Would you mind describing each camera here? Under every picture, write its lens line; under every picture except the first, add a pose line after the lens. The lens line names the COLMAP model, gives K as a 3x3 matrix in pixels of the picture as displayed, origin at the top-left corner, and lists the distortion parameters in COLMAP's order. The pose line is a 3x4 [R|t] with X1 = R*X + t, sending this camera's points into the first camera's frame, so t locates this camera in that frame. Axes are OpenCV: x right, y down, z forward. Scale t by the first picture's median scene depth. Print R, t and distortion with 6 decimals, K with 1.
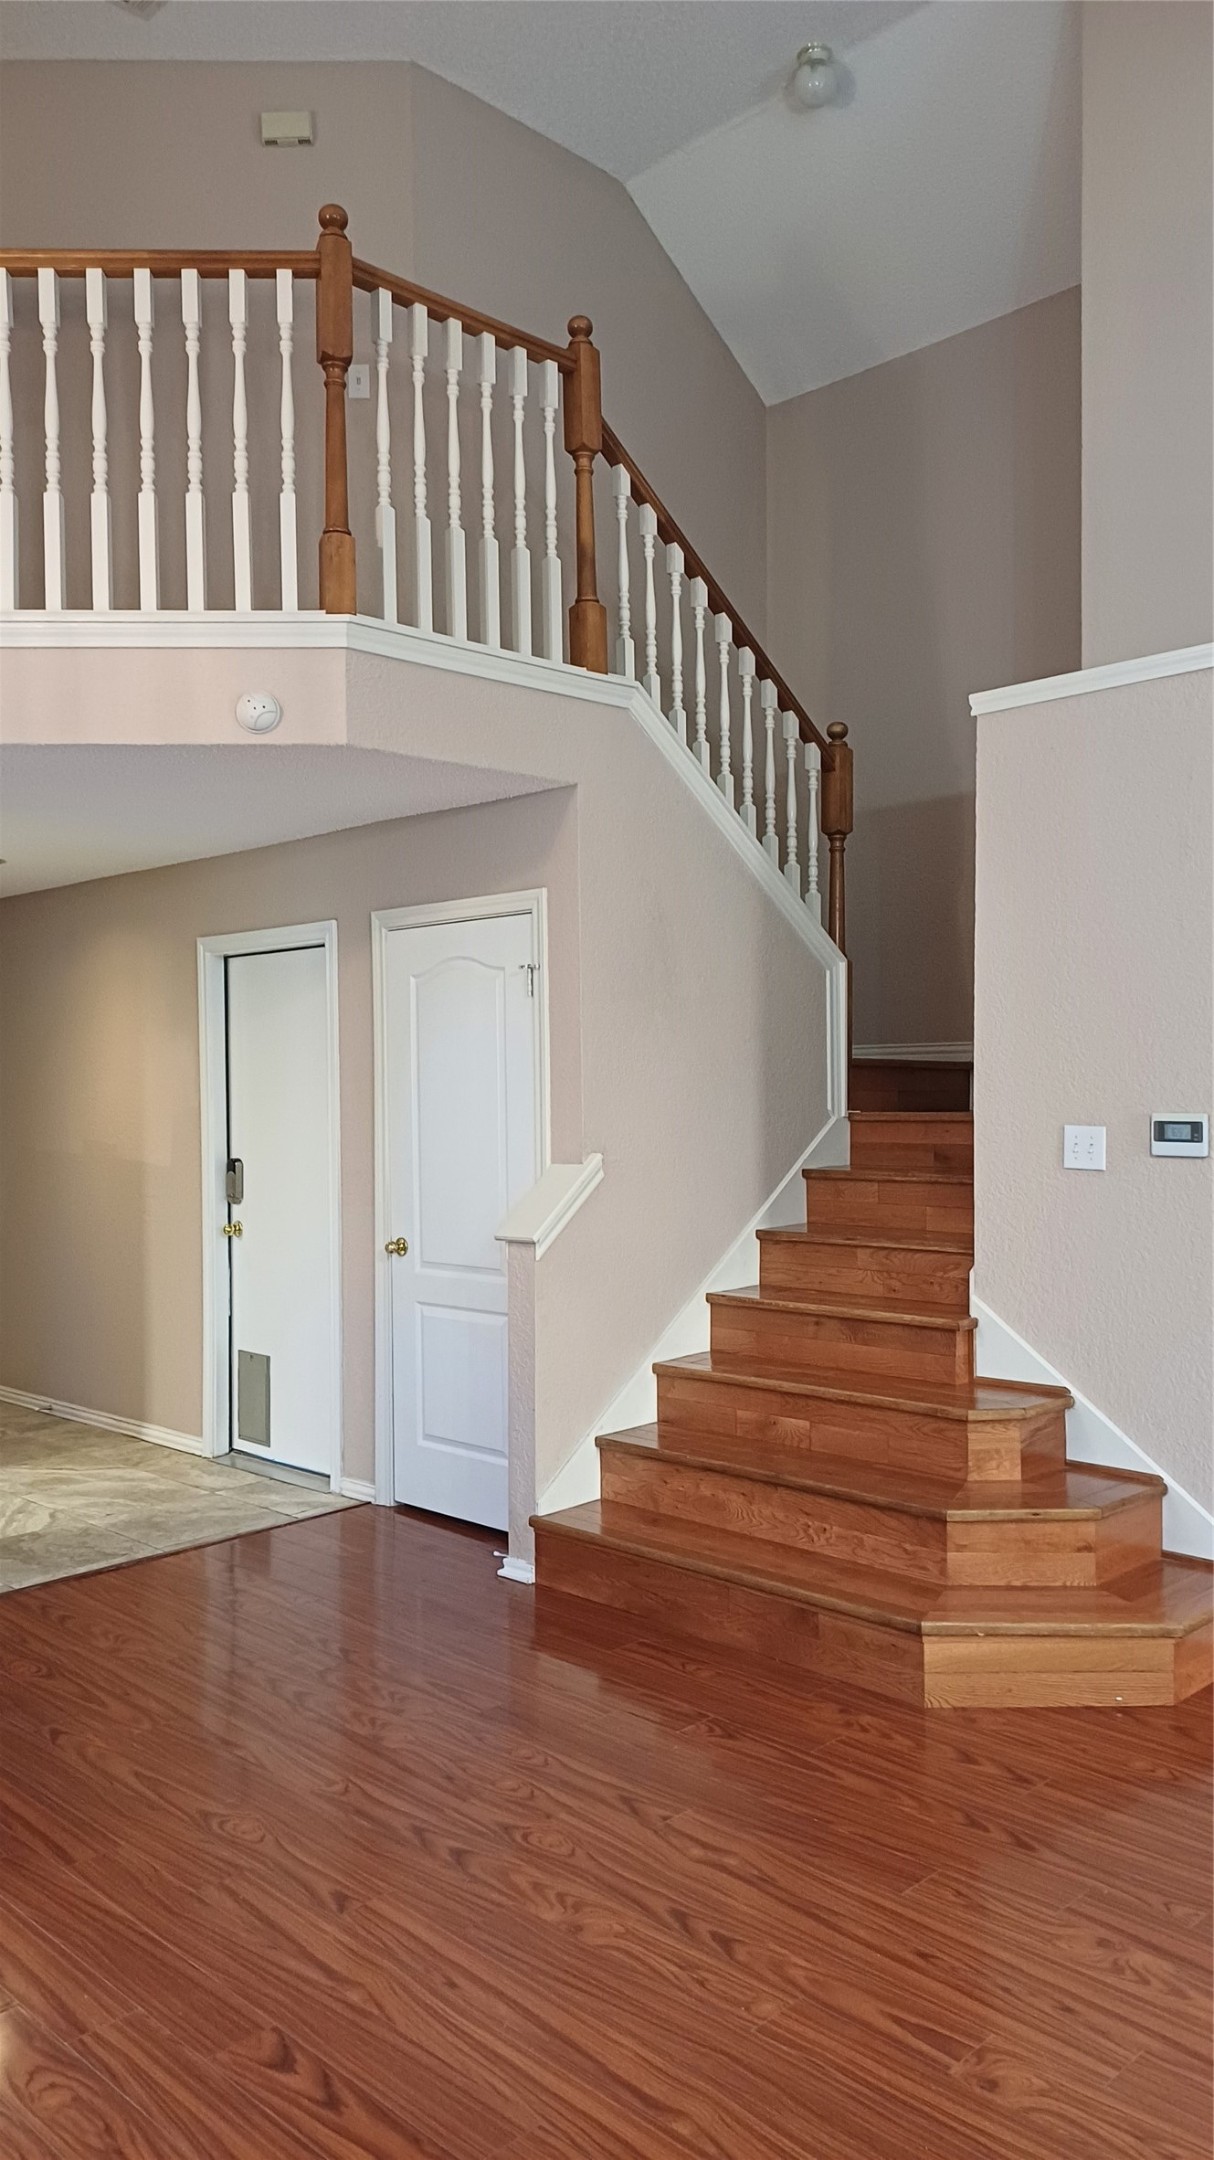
lens RADIAL K [[1596.3, 0, 605.4], [0, 1596.3, 1080.0], [0, 0, 1]] dist [0.080041, -0.046160]
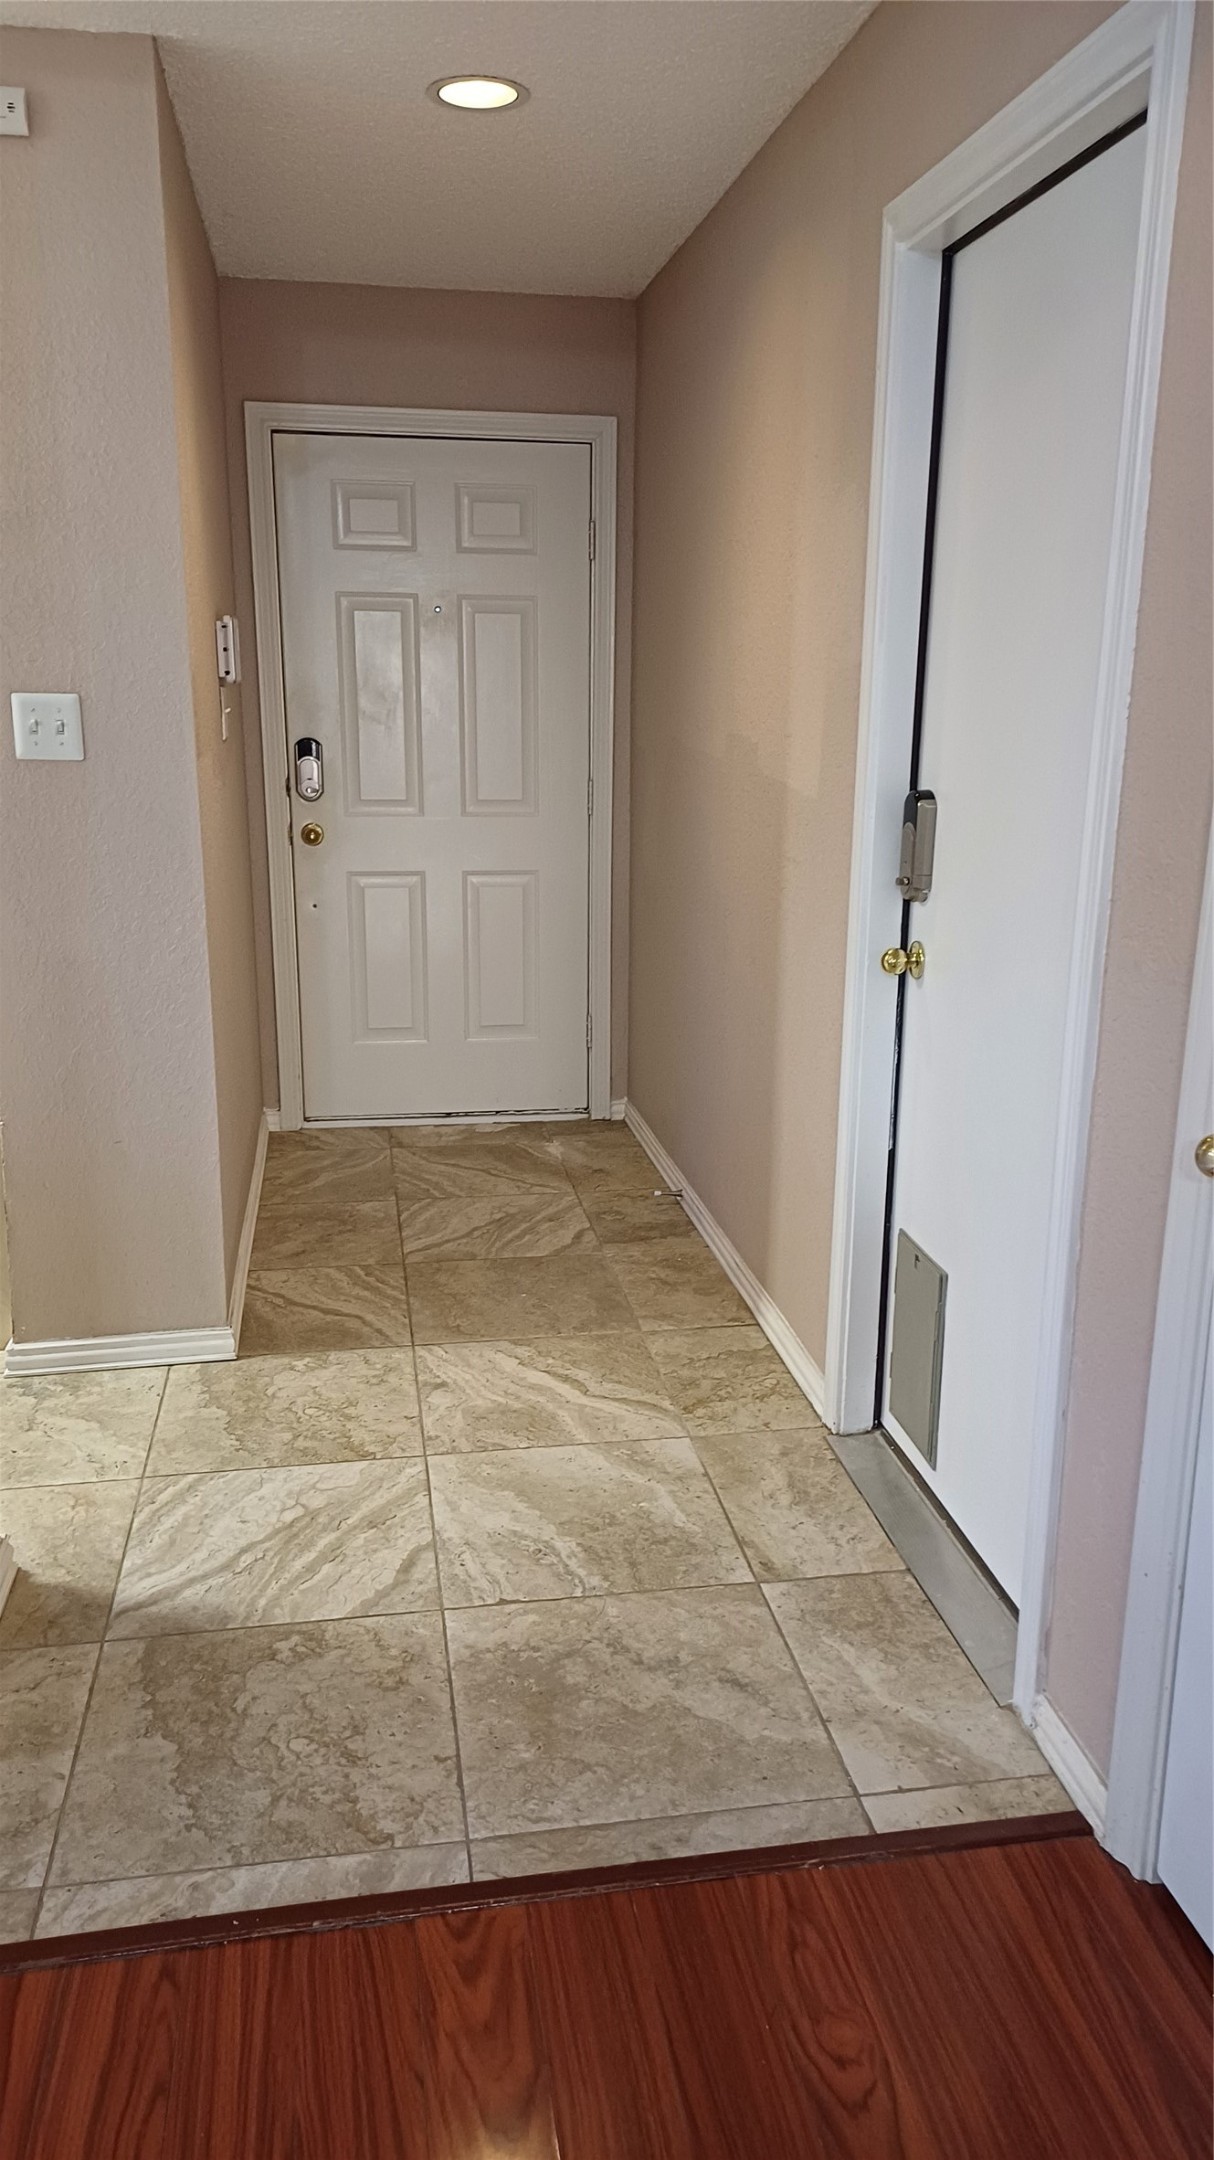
lens RADIAL K [[1596.3, 0, 614.2], [0, 1596.3, 1071.4], [0, 0, 1]] dist [0.080041, -0.046160]
pose [[0.813153, 0.165805, -0.557934, -0.059645], [-0.016237, 0.964657, 0.263010, 0.012478], [0.581823, -0.204808, 0.787106, 0.681269]]
